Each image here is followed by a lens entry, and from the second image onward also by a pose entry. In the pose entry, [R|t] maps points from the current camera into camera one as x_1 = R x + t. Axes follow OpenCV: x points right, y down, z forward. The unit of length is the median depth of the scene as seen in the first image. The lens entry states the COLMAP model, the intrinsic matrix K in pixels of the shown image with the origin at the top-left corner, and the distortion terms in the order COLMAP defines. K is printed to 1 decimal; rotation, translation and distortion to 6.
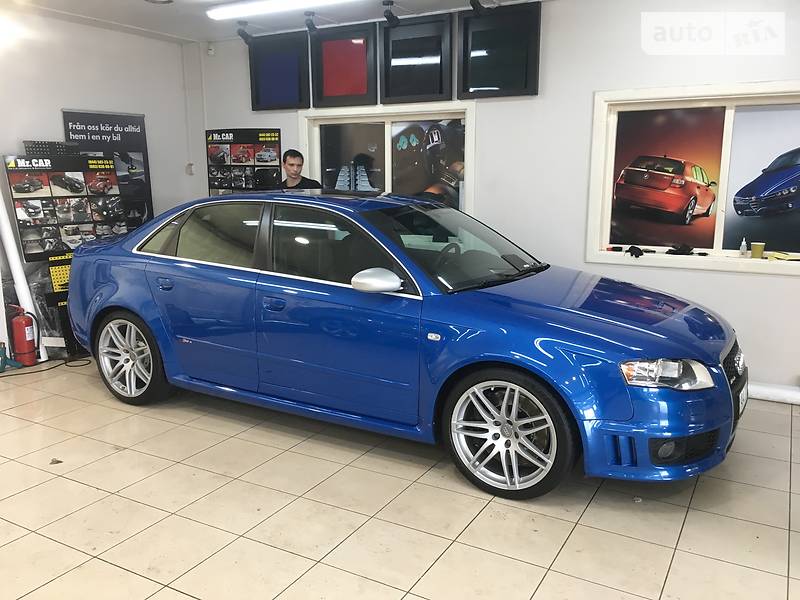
lens RADIAL K [[680.4, 0, 400.0], [0, 680.4, 300.0], [0, 0, 1]] dist [0.079543, -0.123668]
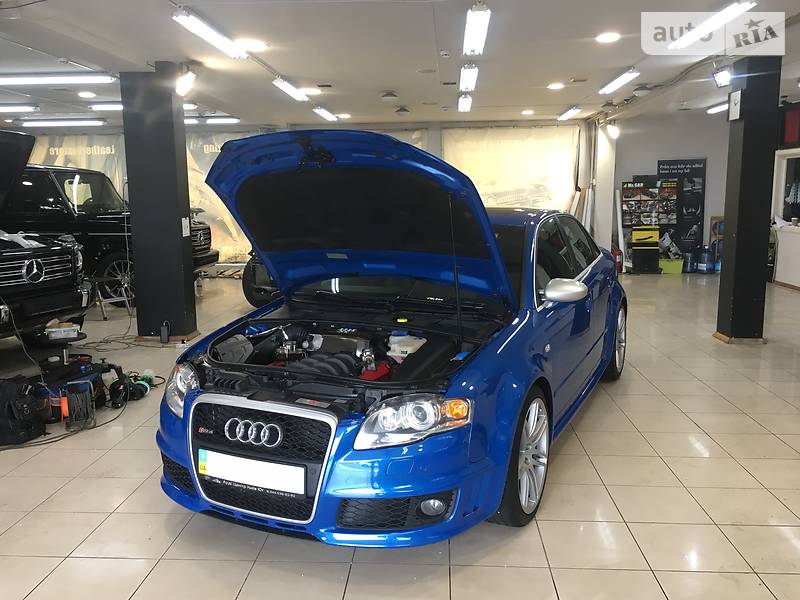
lens RADIAL K [[680.4, 0, 400.0], [0, 680.4, 300.0], [0, 0, 1]] dist [0.079543, -0.123668]
pose [[0.438497, 0.134652, -0.888588, 1.121623], [-0.156202, 0.985083, 0.072193, 0.124325], [0.885055, 0.107143, 0.452989, -0.630321]]
